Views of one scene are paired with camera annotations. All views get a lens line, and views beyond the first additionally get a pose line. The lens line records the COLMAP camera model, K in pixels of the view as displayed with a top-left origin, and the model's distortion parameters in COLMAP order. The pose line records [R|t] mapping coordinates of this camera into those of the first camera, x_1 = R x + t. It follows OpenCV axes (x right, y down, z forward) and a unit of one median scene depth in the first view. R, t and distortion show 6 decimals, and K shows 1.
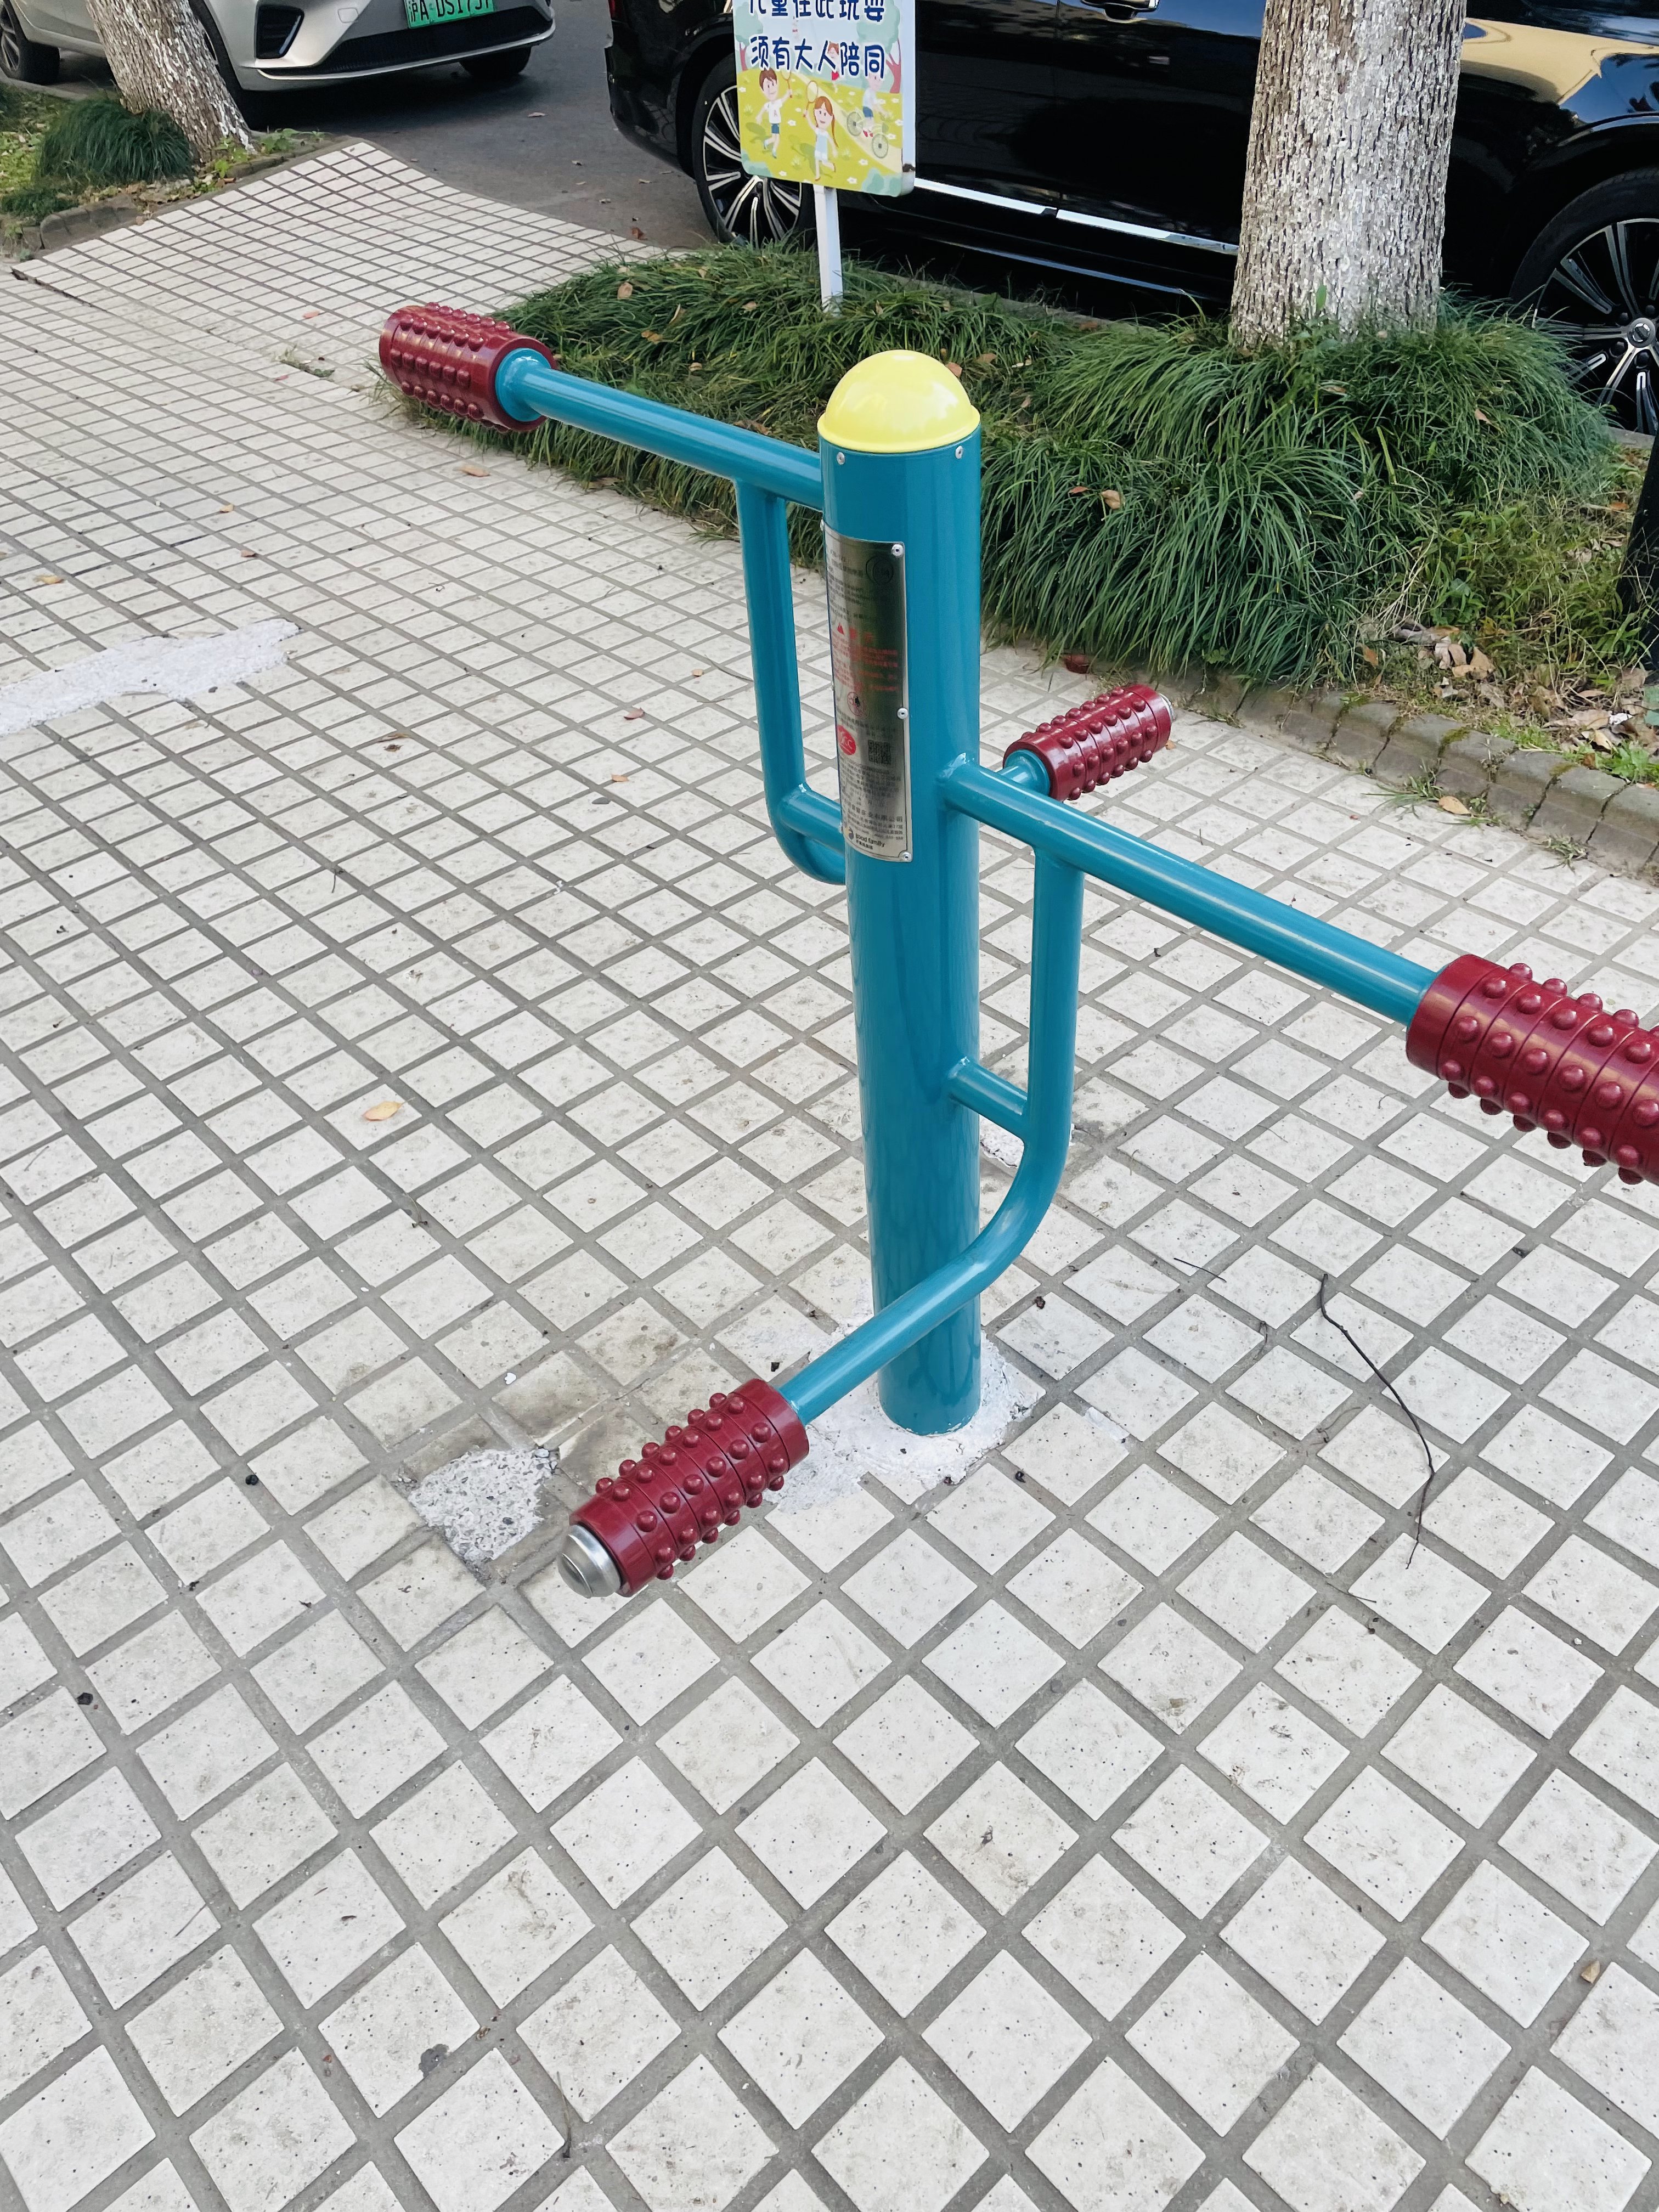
lens RADIAL K [[1695.3, 0, 853.1], [0, 1695.3, 1120.0], [0, 0, 1]] dist [0.075070, -0.053582]
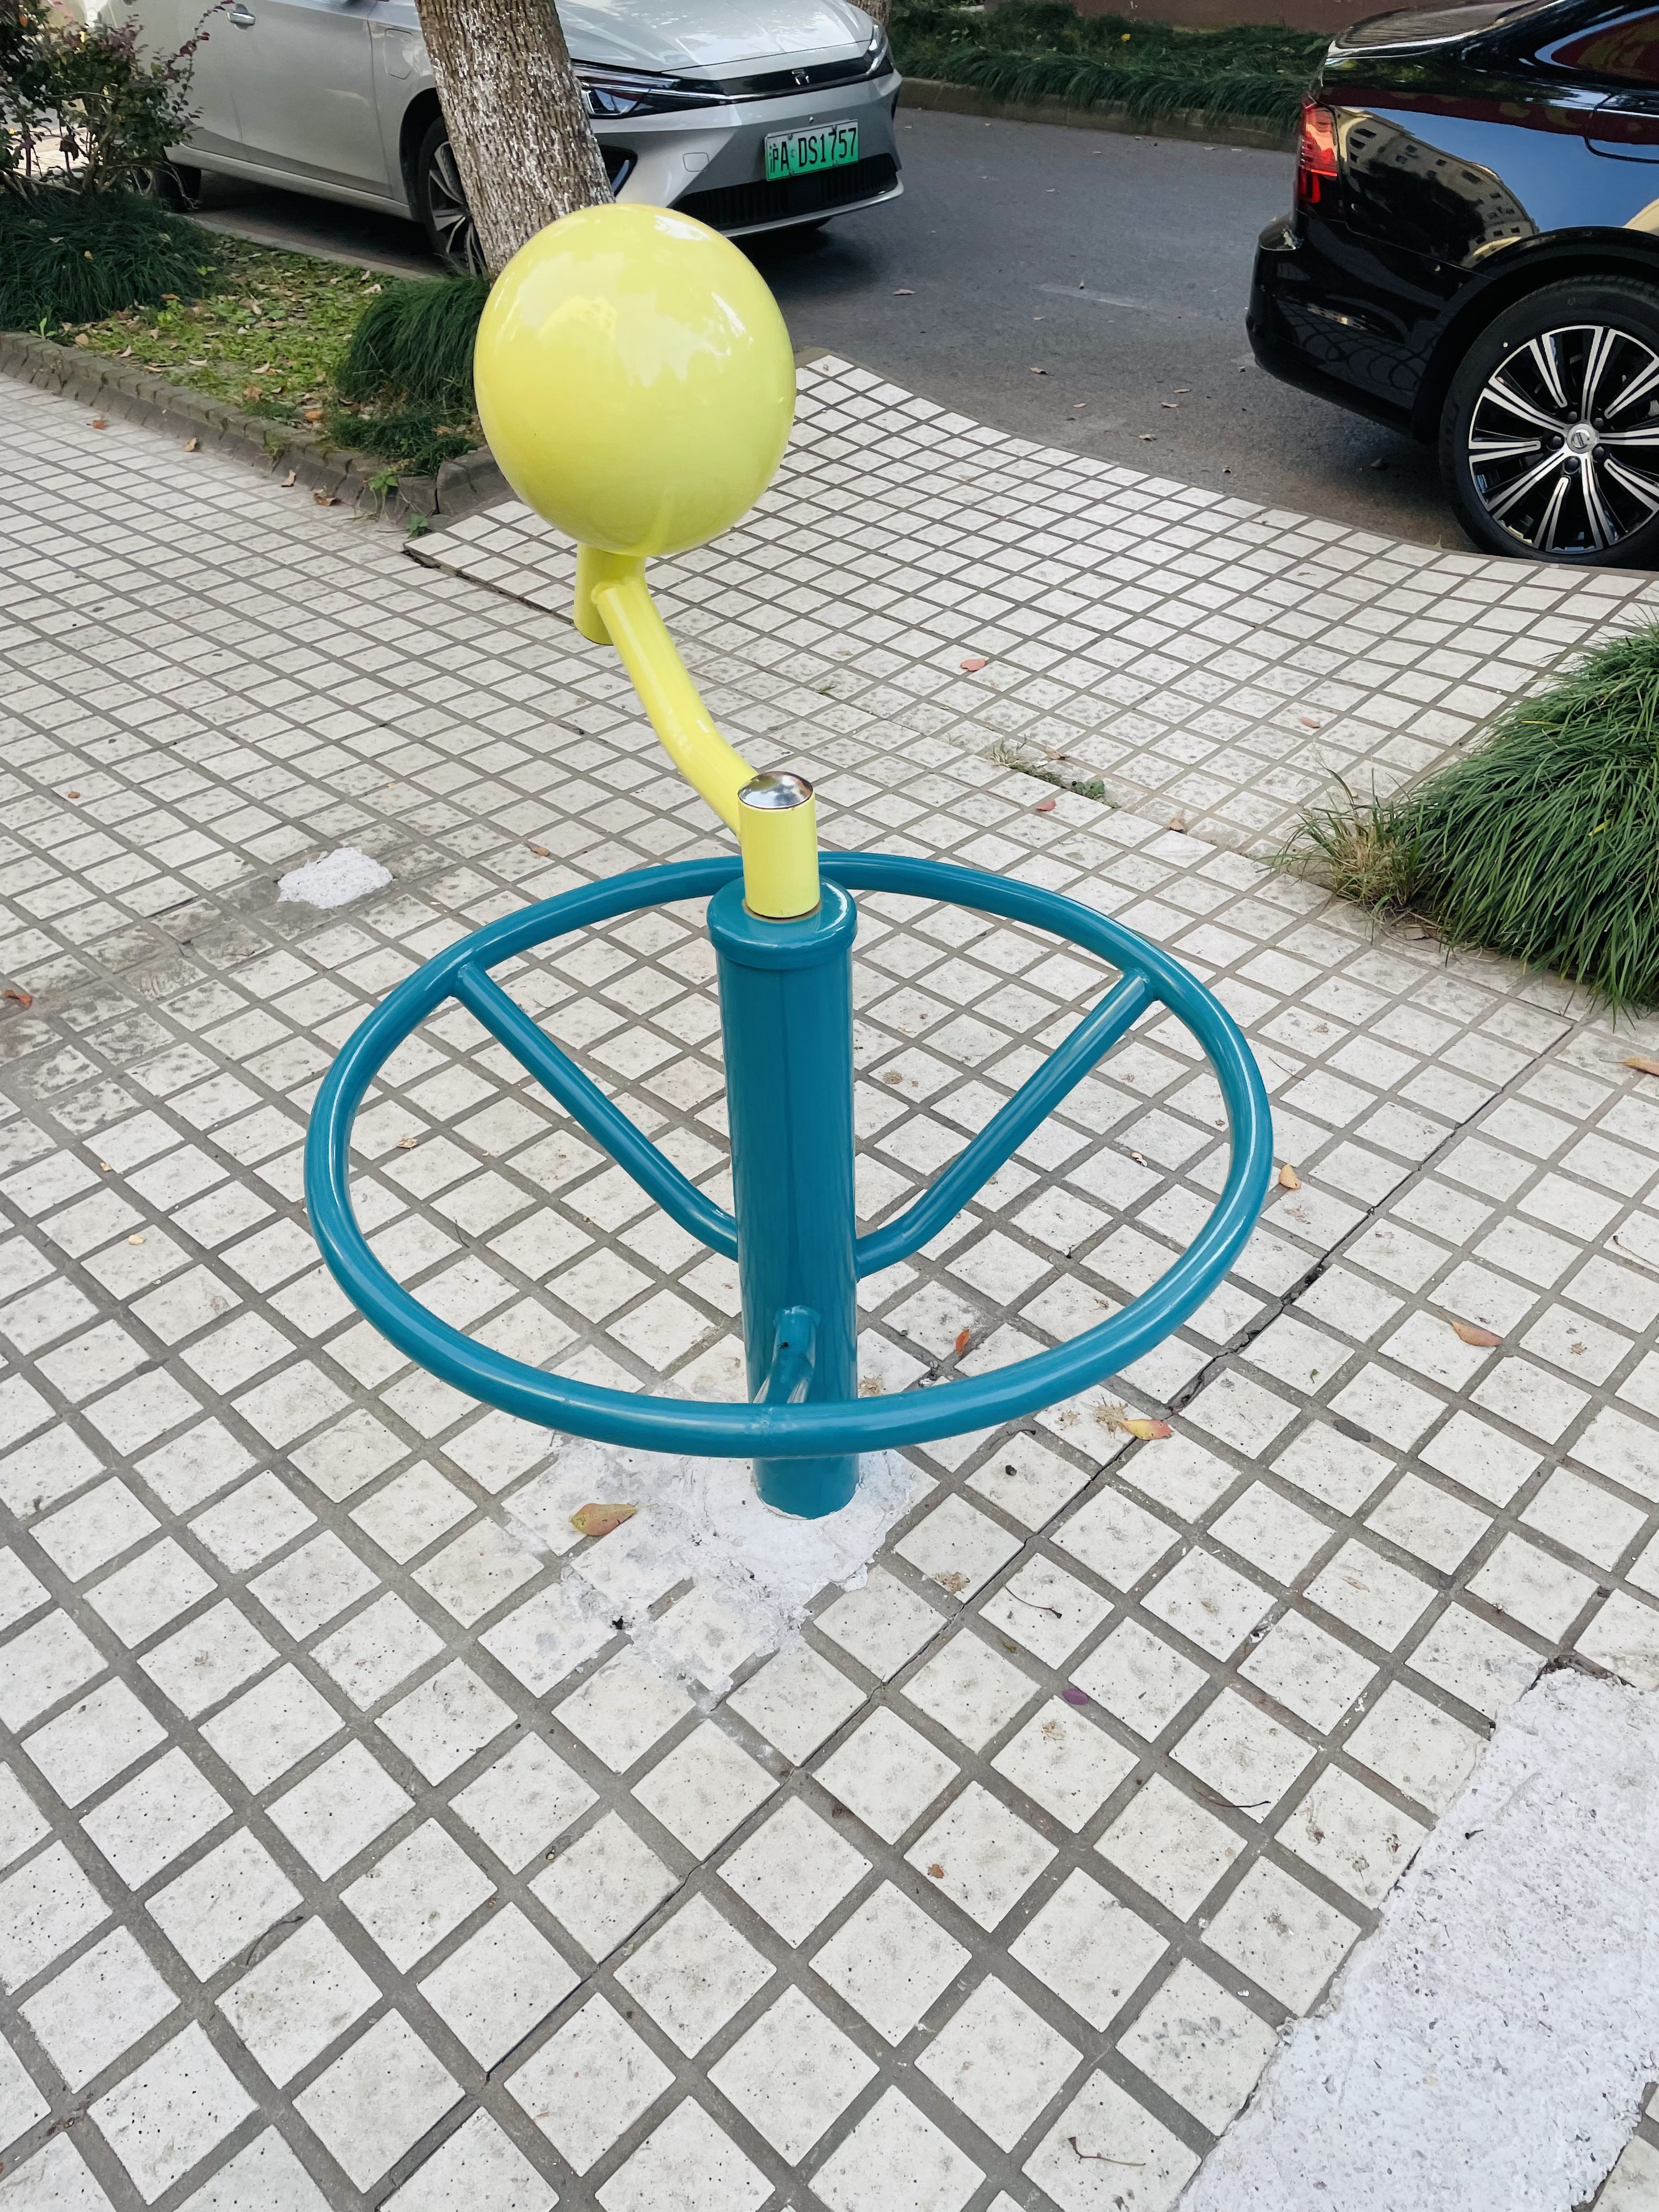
lens RADIAL K [[1695.3, 0, 817.4], [0, 1695.3, 1092.7], [0, 0, 1]] dist [0.075070, -0.053582]
pose [[0.995908, -0.007320, 0.090077, -0.380188], [0.010965, 0.999138, -0.040034, -0.247413], [-0.089706, 0.040857, 0.995130, 0.329628]]
